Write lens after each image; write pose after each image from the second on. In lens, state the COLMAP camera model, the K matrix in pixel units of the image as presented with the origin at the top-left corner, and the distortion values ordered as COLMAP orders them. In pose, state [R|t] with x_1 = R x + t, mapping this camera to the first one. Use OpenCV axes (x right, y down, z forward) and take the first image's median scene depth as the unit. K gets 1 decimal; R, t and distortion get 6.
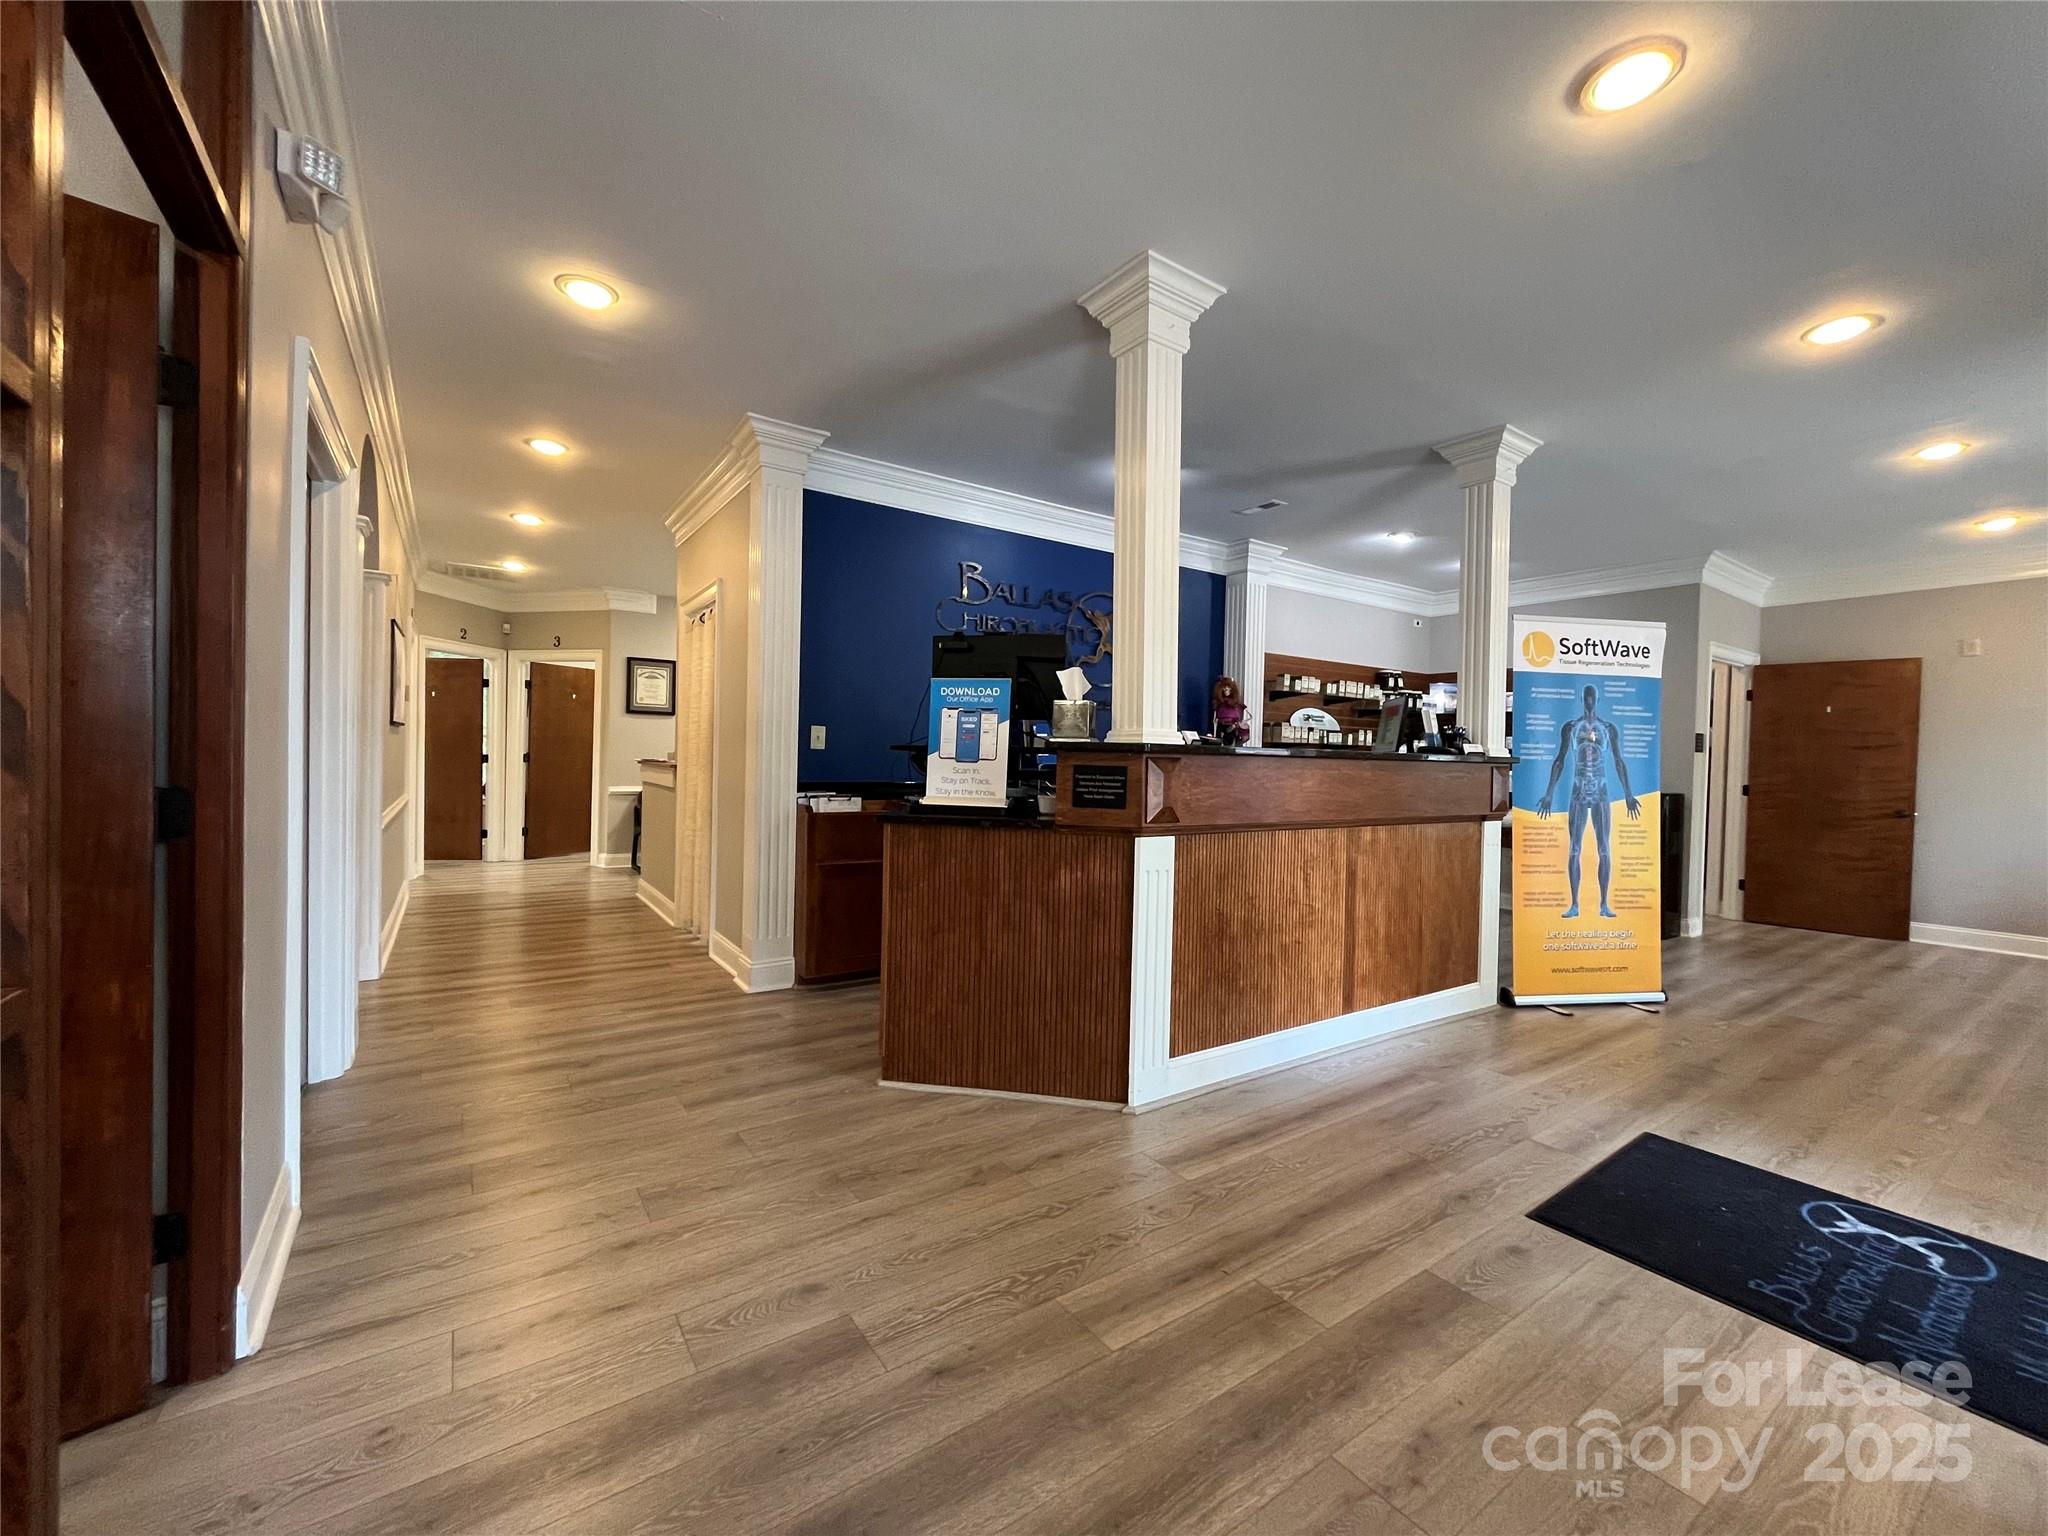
lens RADIAL K [[824.4, 0, 1021.4], [0, 824.4, 766.0], [0, 0, 1]] dist [-0.005819, 0.000139]
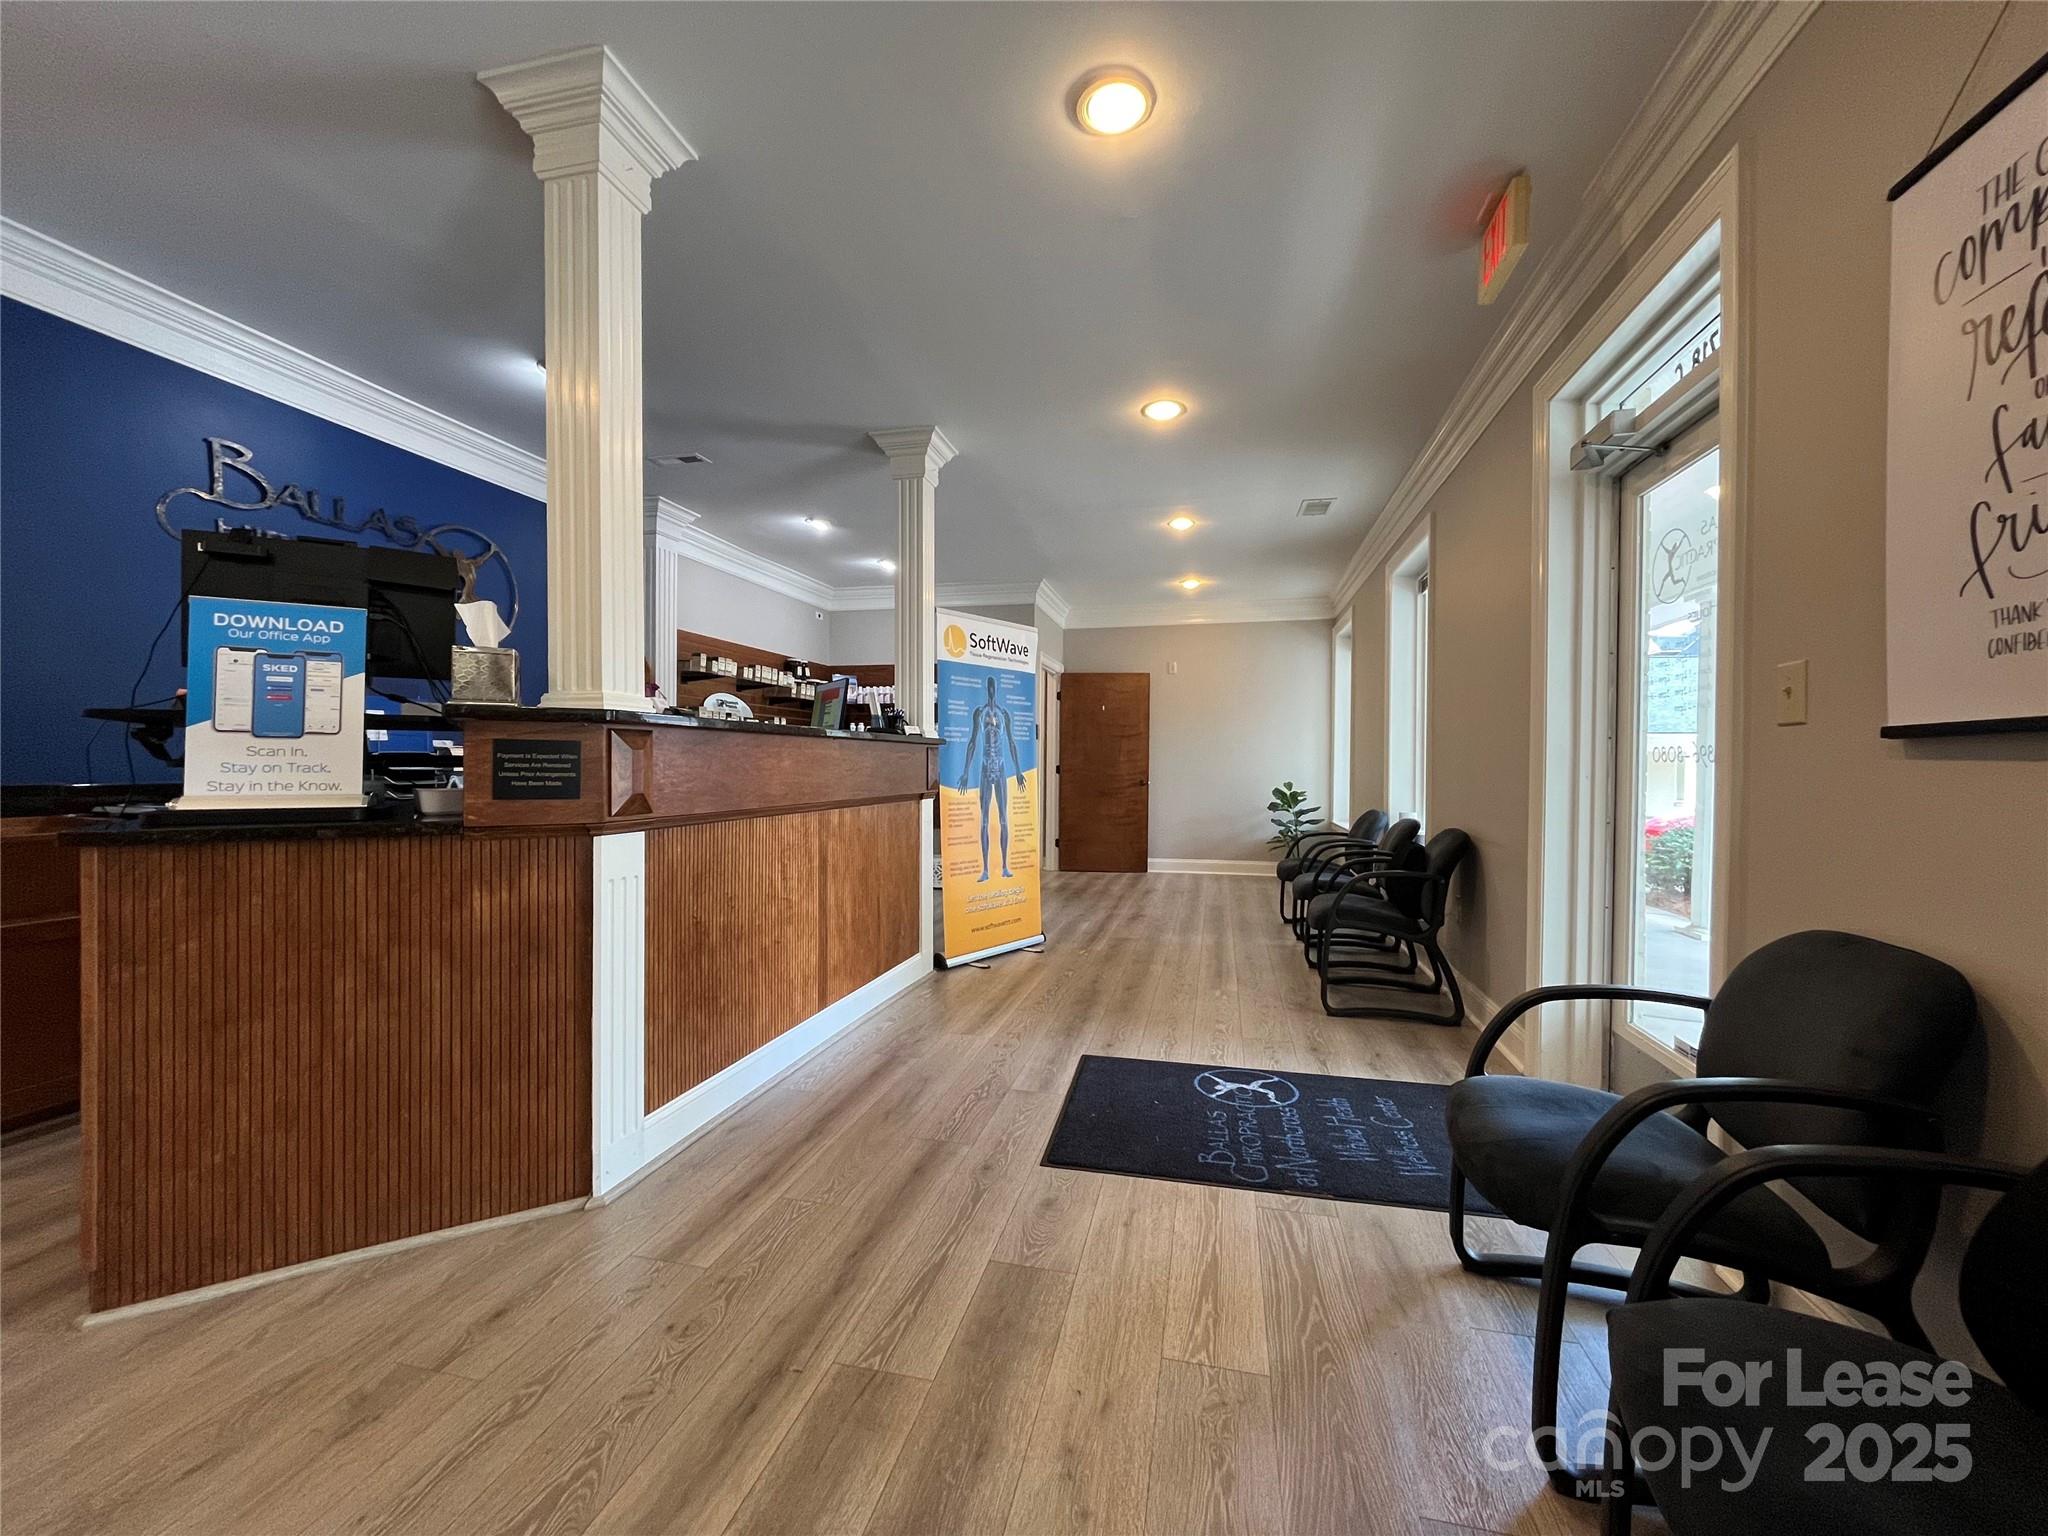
lens RADIAL K [[824.4, 0, 1026.7], [0, 824.4, 767.5], [0, 0, 1]] dist [-0.005819, 0.000139]
pose [[0.736167, -0.022328, 0.676432, -0.071902], [0.018836, 0.999744, 0.012500, 0.021120], [-0.676538, 0.003540, 0.736399, 0.178067]]
